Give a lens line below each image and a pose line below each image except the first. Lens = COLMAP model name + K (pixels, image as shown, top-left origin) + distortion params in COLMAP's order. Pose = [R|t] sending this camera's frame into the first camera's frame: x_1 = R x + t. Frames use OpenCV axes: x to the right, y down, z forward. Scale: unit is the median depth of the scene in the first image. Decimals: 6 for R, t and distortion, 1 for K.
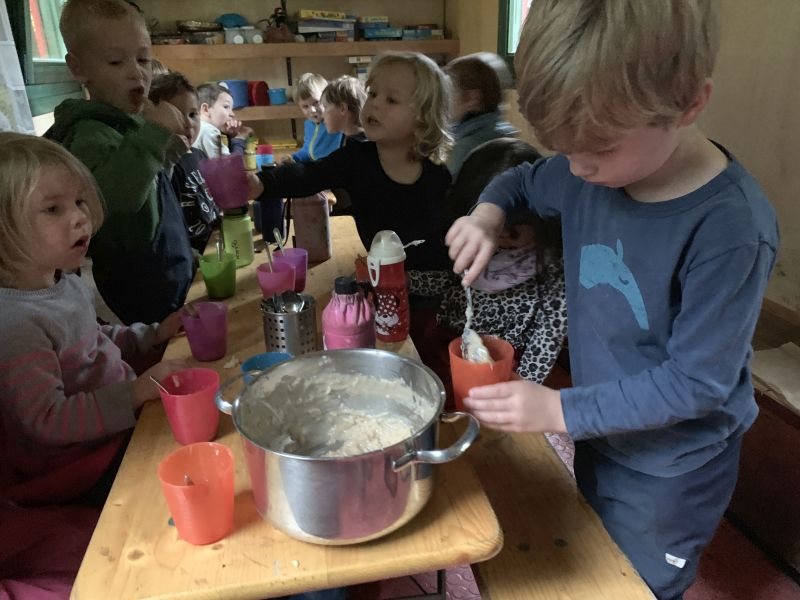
lens RADIAL K [[610.8, 0, 398.3], [0, 610.8, 275.4], [0, 0, 1]] dist [0.034170, -0.000813]
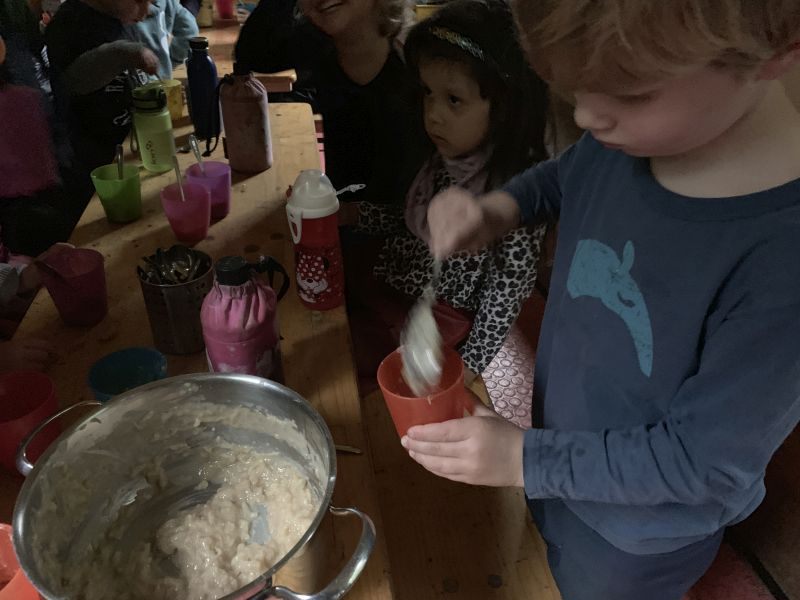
lens RADIAL K [[610.8, 0, 395.2], [0, 610.8, 299.1], [0, 0, 1]] dist [0.034170, -0.000813]
pose [[0.998351, 0.055988, 0.012698, 0.078753], [-0.057362, 0.963874, 0.260110, -0.120190], [0.002324, -0.260409, 0.965496, 0.243893]]
